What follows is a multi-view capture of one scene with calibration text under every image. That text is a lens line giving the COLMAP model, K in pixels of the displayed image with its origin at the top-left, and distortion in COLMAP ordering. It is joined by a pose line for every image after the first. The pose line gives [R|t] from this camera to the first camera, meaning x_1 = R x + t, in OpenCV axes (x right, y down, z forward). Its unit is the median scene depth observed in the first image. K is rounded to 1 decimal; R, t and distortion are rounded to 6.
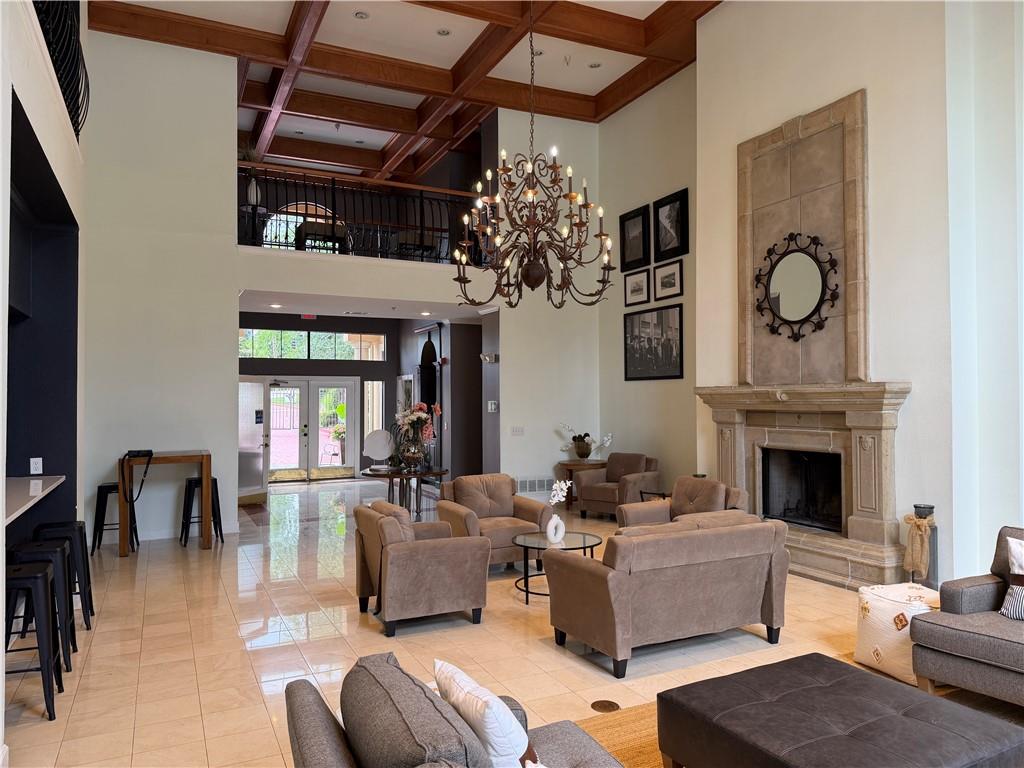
lens RADIAL K [[721.9, 0, 512.0], [0, 721.9, 384.0], [0, 0, 1]] dist [0.067356, -0.068702]
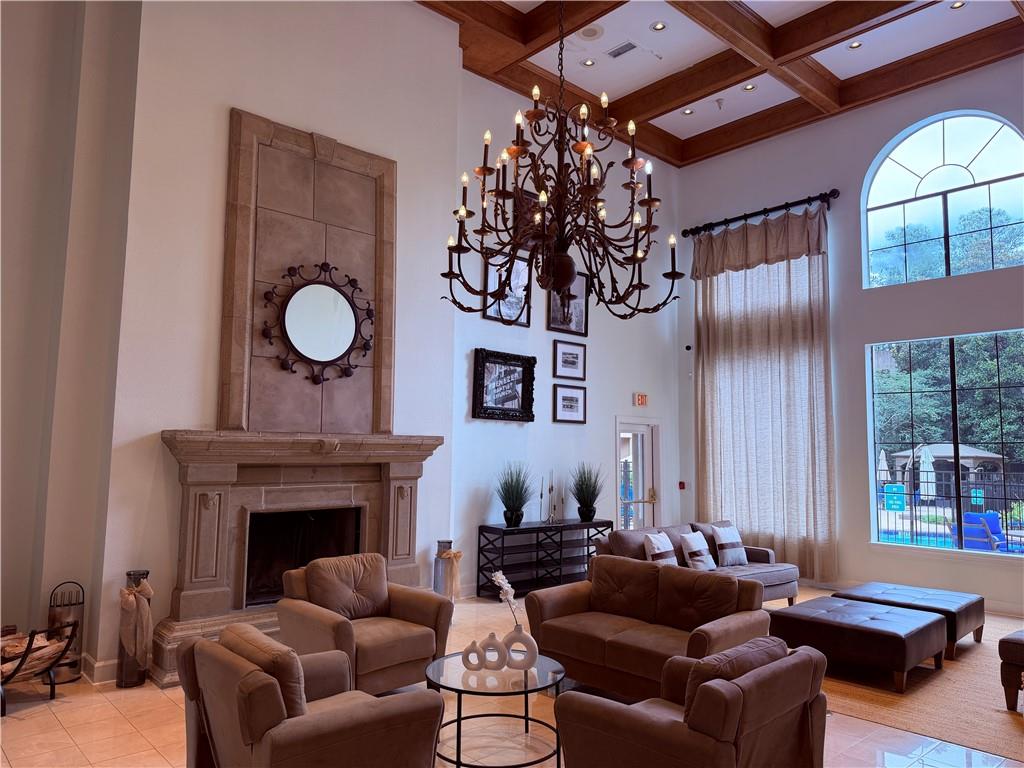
lens RADIAL K [[721.9, 0, 512.0], [0, 721.9, 384.0], [0, 0, 1]] dist [0.067356, -0.068702]
pose [[-0.292840, 0.084840, 0.952390, -0.512561], [-0.031561, 0.994655, -0.098309, 0.019737], [-0.955640, -0.058847, -0.288598, 1.029306]]
